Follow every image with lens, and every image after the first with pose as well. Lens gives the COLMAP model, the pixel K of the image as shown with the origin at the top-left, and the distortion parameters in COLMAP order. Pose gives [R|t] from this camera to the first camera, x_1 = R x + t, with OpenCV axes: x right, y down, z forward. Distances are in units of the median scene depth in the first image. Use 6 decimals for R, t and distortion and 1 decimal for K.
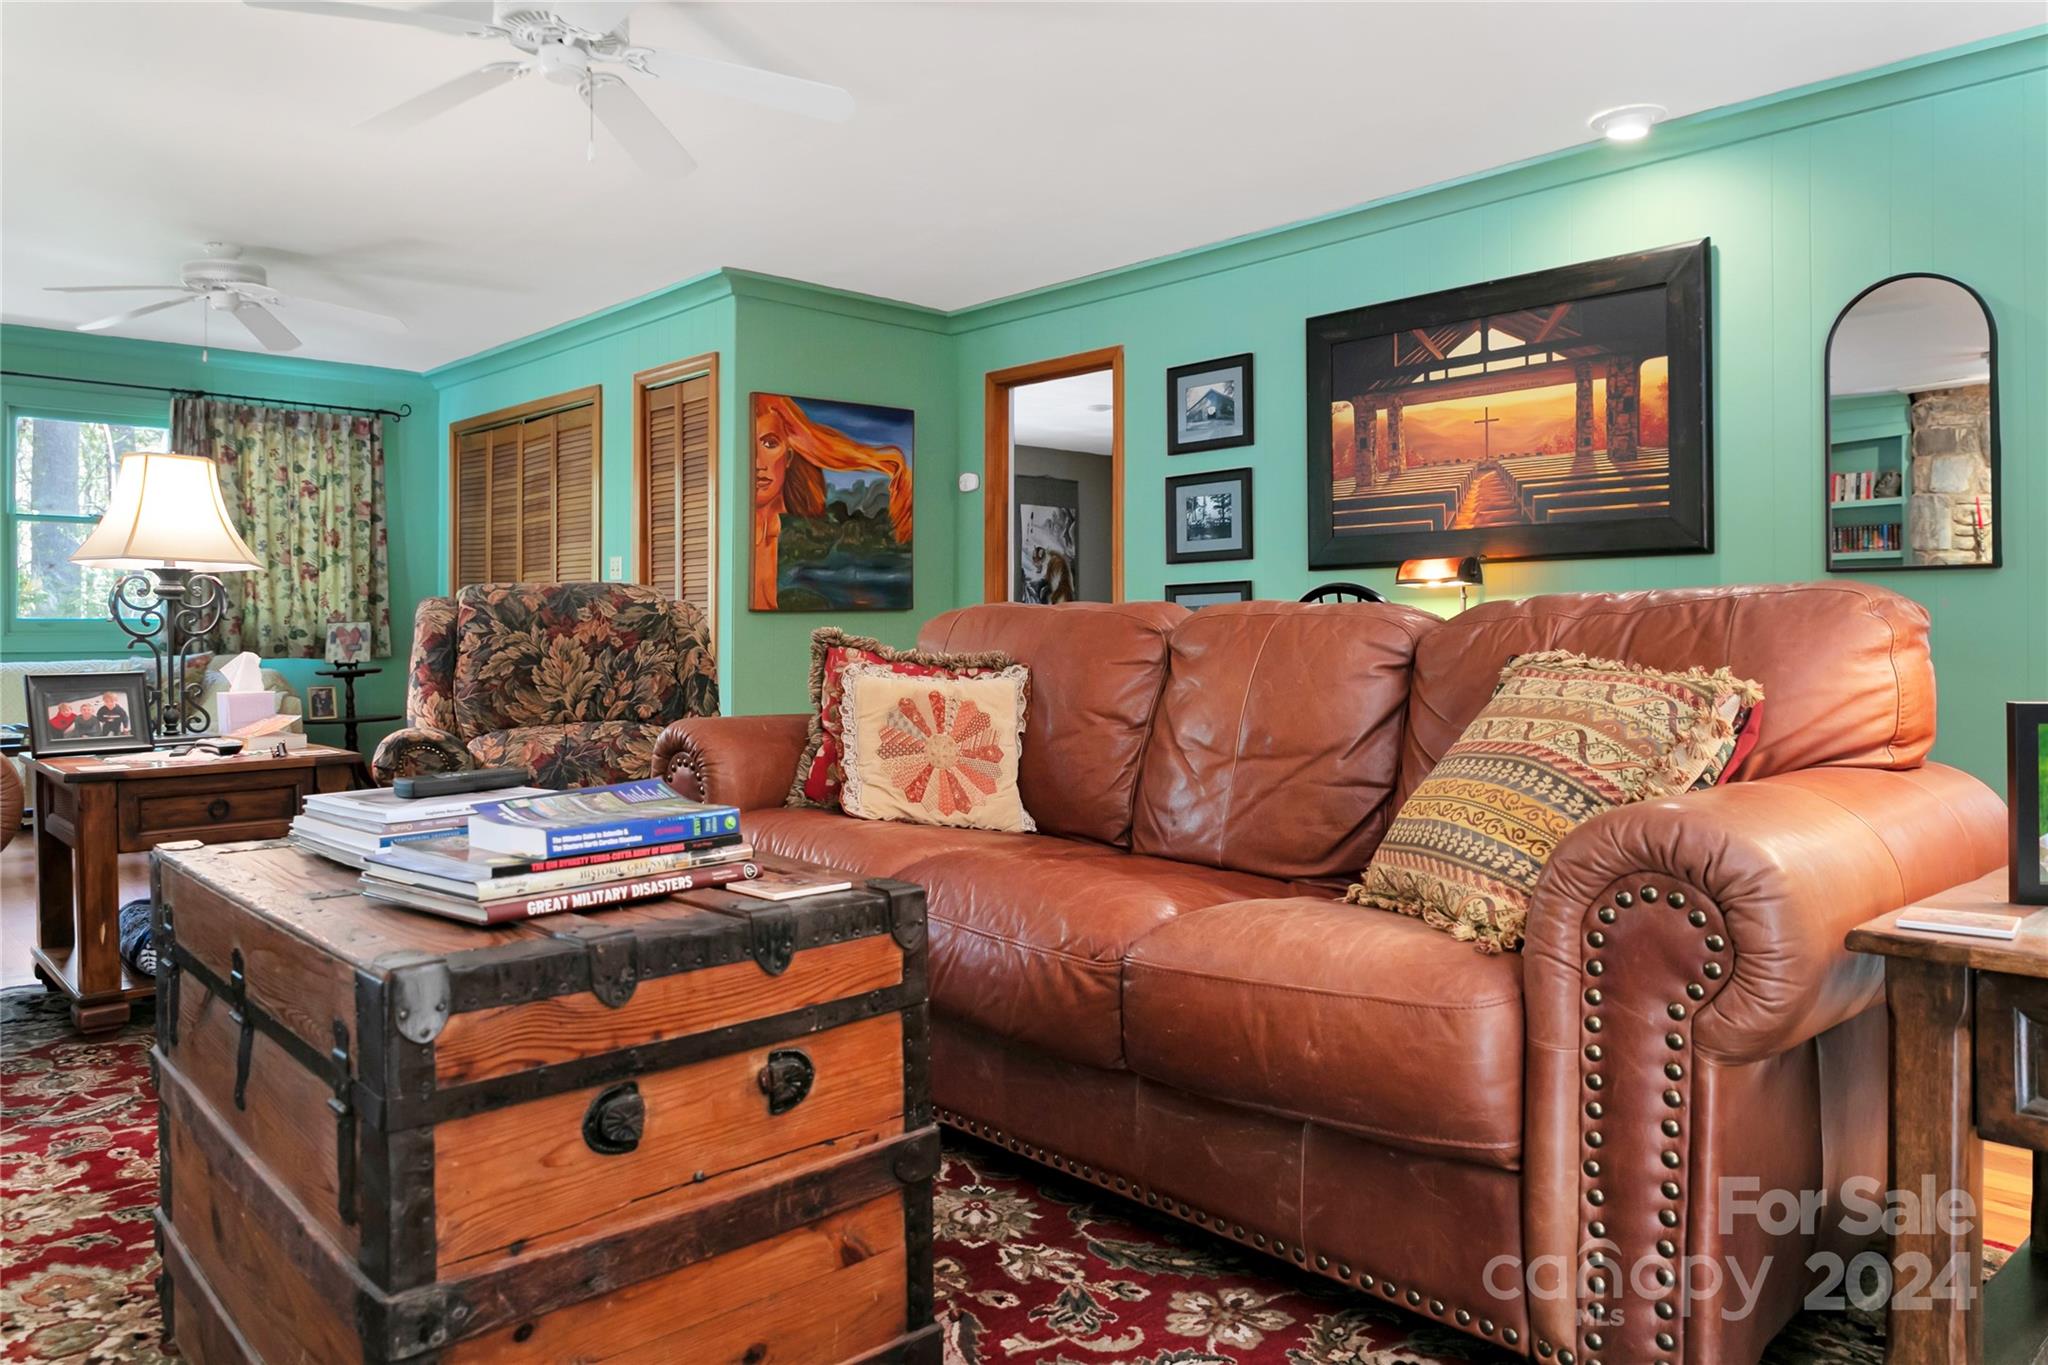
lens RADIAL K [[1394.8, 0, 1019.5], [0, 1394.8, 630.5], [0, 0, 1]] dist [-0.007083, -0.014452]
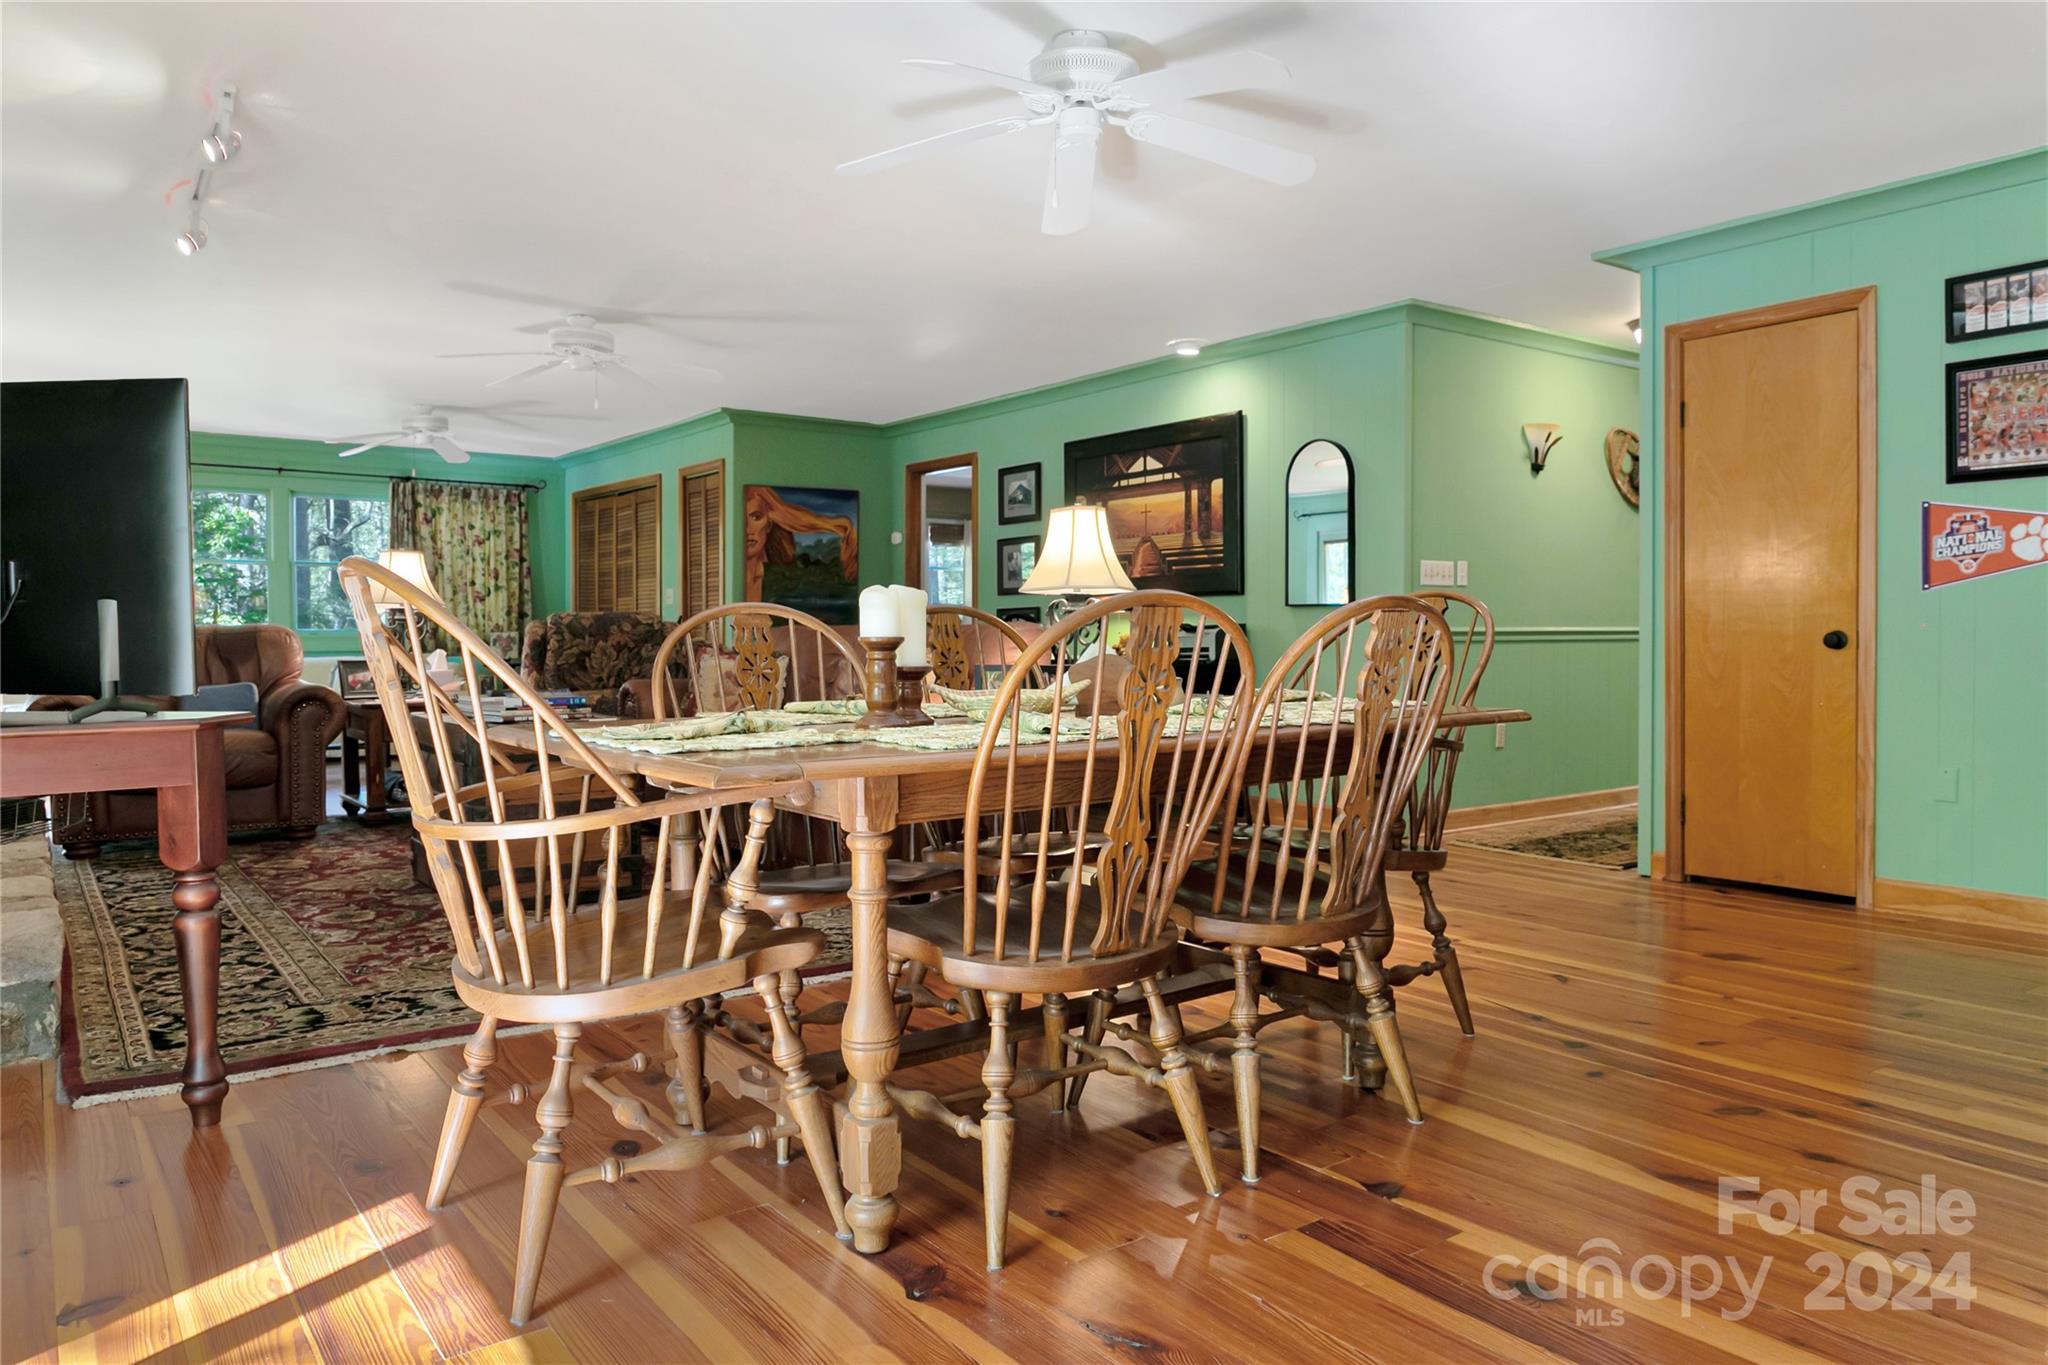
lens RADIAL K [[1394.8, 0, 1019.9], [0, 1394.8, 674.7], [0, 0, 1]] dist [-0.007083, -0.014452]
pose [[0.993702, 0.003780, -0.111990, 0.380263], [-0.000563, 0.999586, 0.028751, -0.004539], [0.112053, -0.028507, 0.993293, -0.685911]]
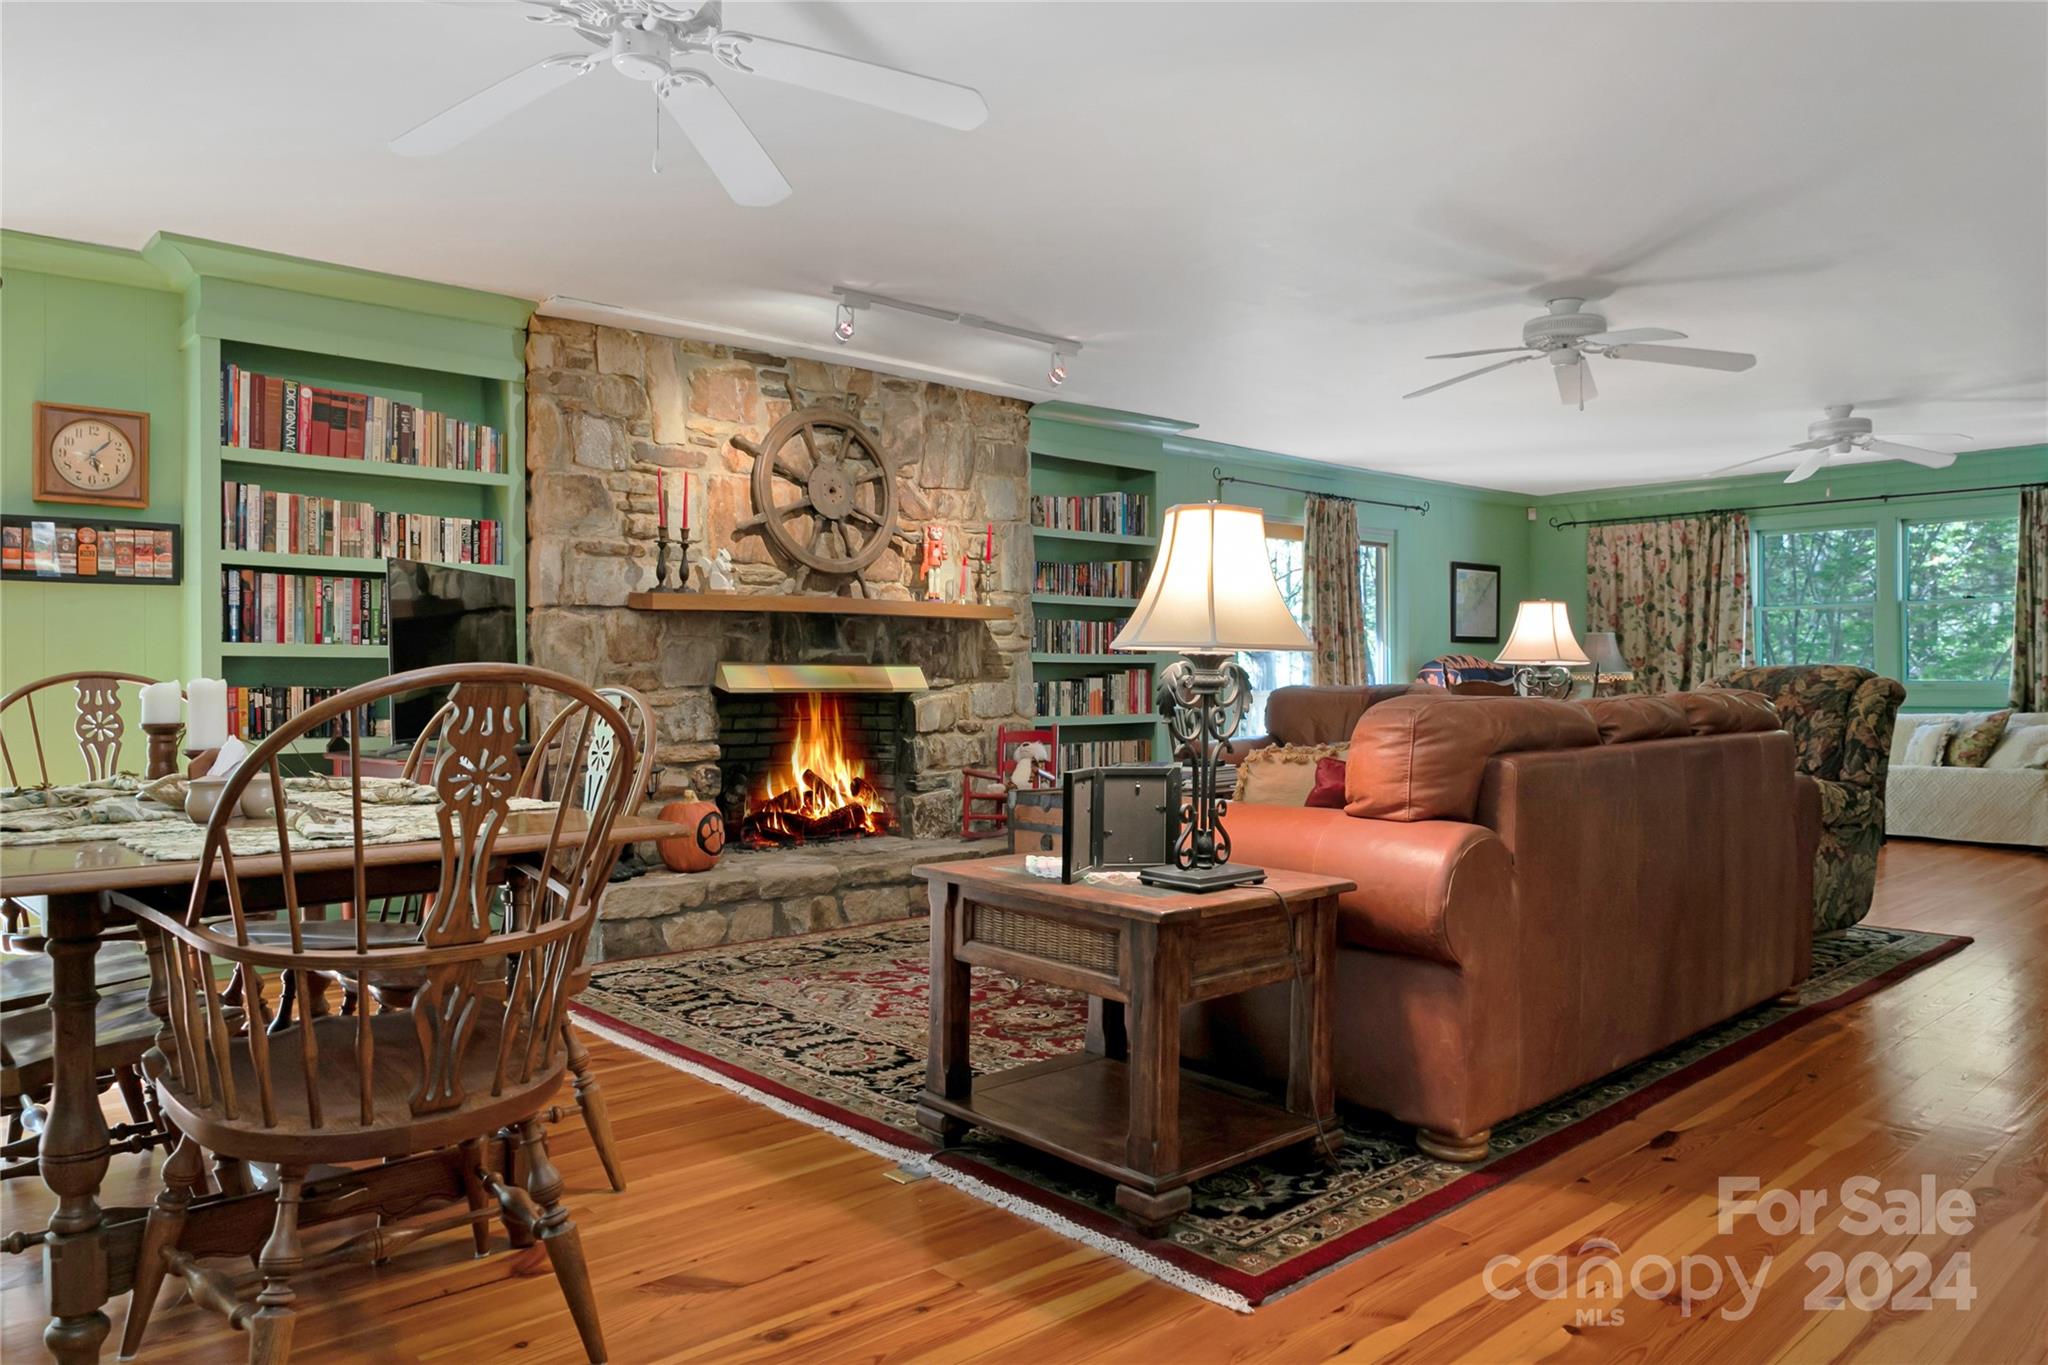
lens RADIAL K [[1394.8, 0, 1023.0], [0, 1394.8, 674.4], [0, 0, 1]] dist [-0.007083, -0.014452]
pose [[0.001791, -0.000502, -0.999998, 0.894607], [0.002103, 0.999998, -0.000498, -0.024059], [0.999996, -0.002102, 0.001792, 0.242439]]
